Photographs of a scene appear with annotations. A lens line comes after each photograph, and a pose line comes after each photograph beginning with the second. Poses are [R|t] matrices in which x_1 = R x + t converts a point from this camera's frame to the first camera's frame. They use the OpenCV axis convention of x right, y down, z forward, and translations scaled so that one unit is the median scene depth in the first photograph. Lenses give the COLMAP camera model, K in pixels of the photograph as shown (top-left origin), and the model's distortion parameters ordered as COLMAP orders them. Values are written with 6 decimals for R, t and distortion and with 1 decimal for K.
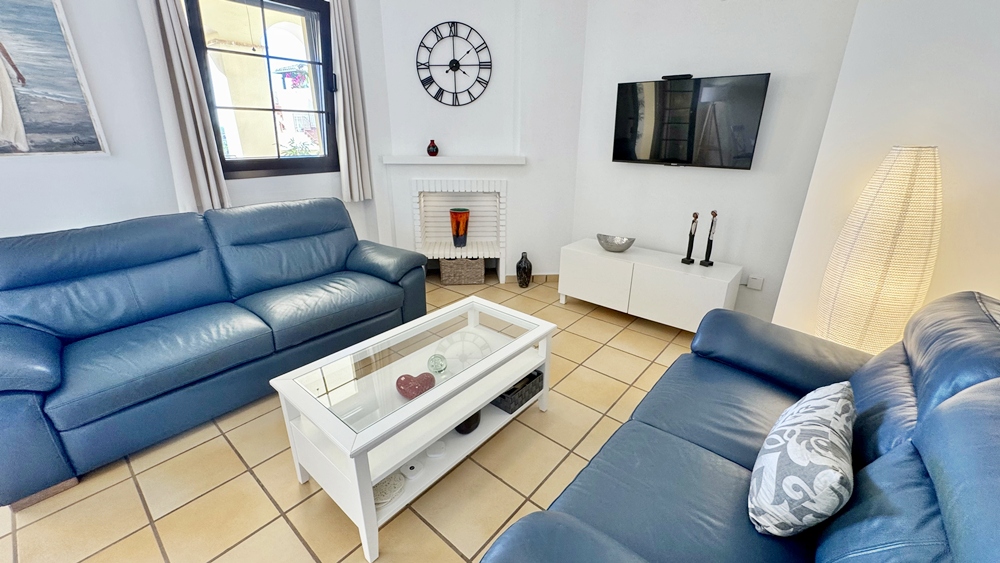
lens RADIAL K [[400.2, 0, 500.6], [0, 400.2, 280.9], [0, 0, 1]] dist [-0.001794, -0.000264]
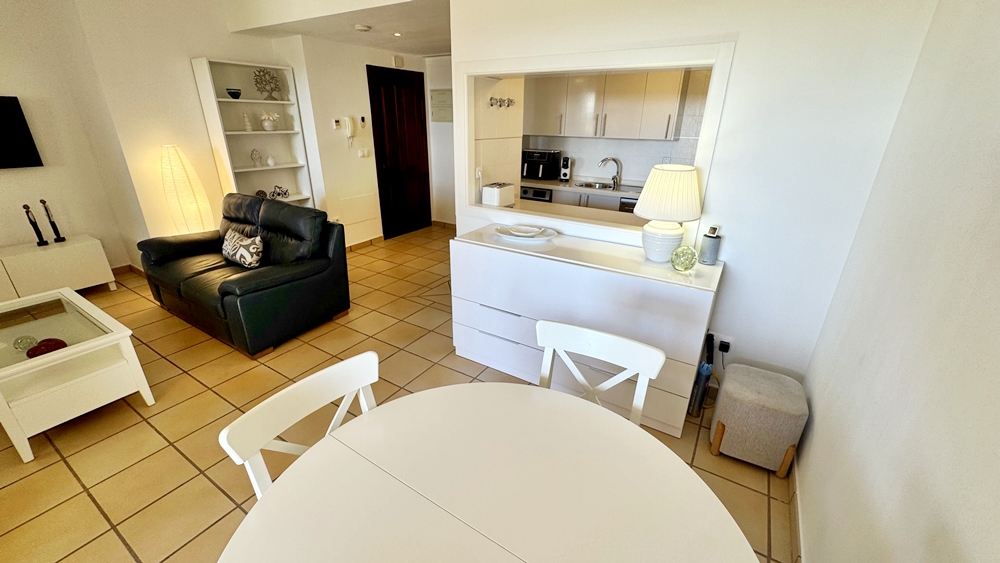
lens RADIAL K [[400.2, 0, 499.7], [0, 400.2, 282.3], [0, 0, 1]] dist [-0.001794, -0.000264]
pose [[-0.144628, -0.386057, 0.911067, -0.809338], [0.327949, 0.850003, 0.412243, 0.007914], [-0.933559, 0.358405, 0.003673, -0.260217]]
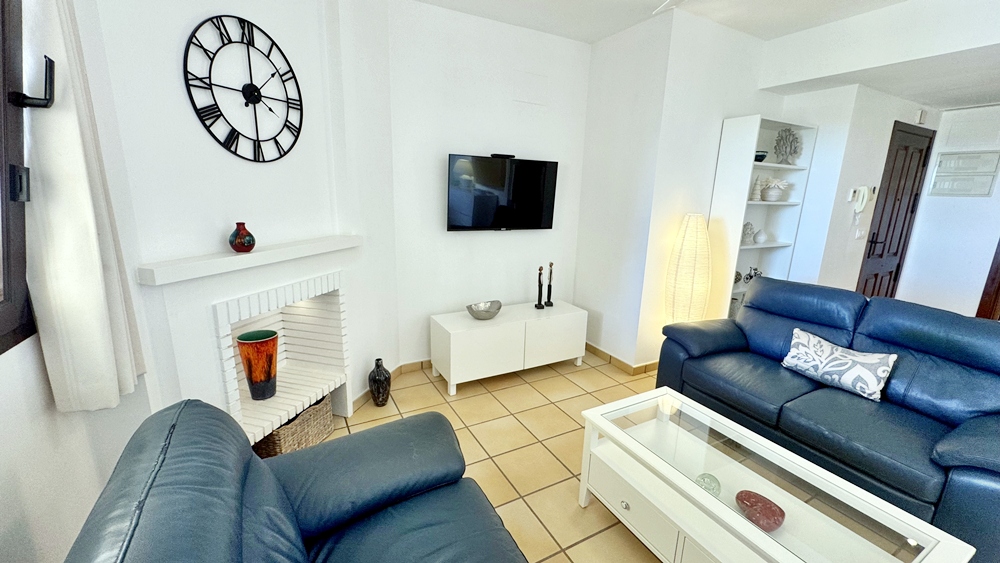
lens RADIAL K [[400.2, 0, 502.5], [0, 400.2, 280.4], [0, 0, 1]] dist [-0.001794, -0.000264]
pose [[0.357519, -0.206369, 0.910819, -0.562187], [0.299807, 0.949021, 0.097343, -0.238096], [-0.884475, 0.238268, 0.401164, 0.524875]]
